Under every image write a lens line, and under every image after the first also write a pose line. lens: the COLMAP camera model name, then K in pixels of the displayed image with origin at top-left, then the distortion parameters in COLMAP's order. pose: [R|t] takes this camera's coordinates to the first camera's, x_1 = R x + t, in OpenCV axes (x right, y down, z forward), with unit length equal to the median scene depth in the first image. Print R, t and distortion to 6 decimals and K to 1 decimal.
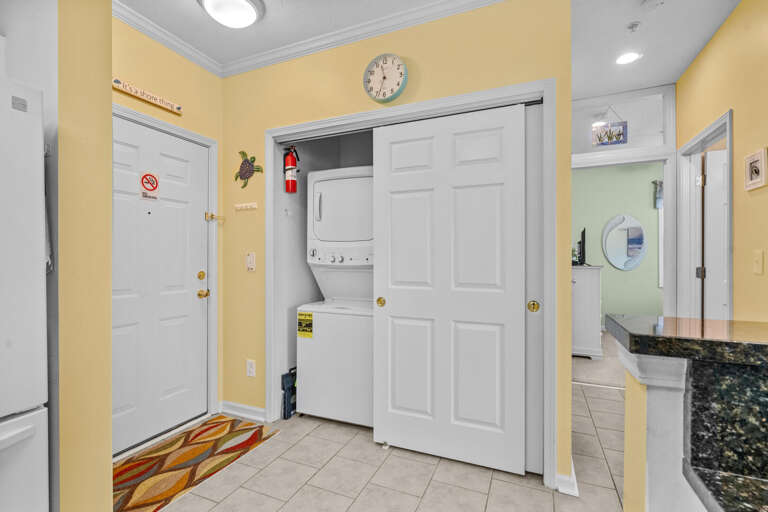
lens RADIAL K [[354.3, 0, 384.0], [0, 354.3, 256.0], [0, 0, 1]] dist [-0.000376, 0.000125]
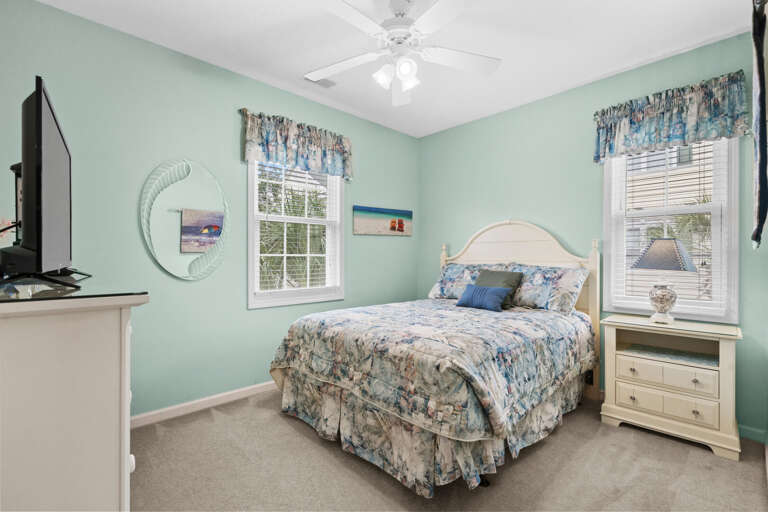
lens RADIAL K [[354.3, 0, 384.0], [0, 354.3, 256.0], [0, 0, 1]] dist [-0.000376, 0.000125]
pose [[0.403713, 0.001624, 0.914884, 0.363083], [-0.003828, 0.999993, -0.000086, 0.007890], [-0.914878, -0.003467, 0.403716, 0.589962]]
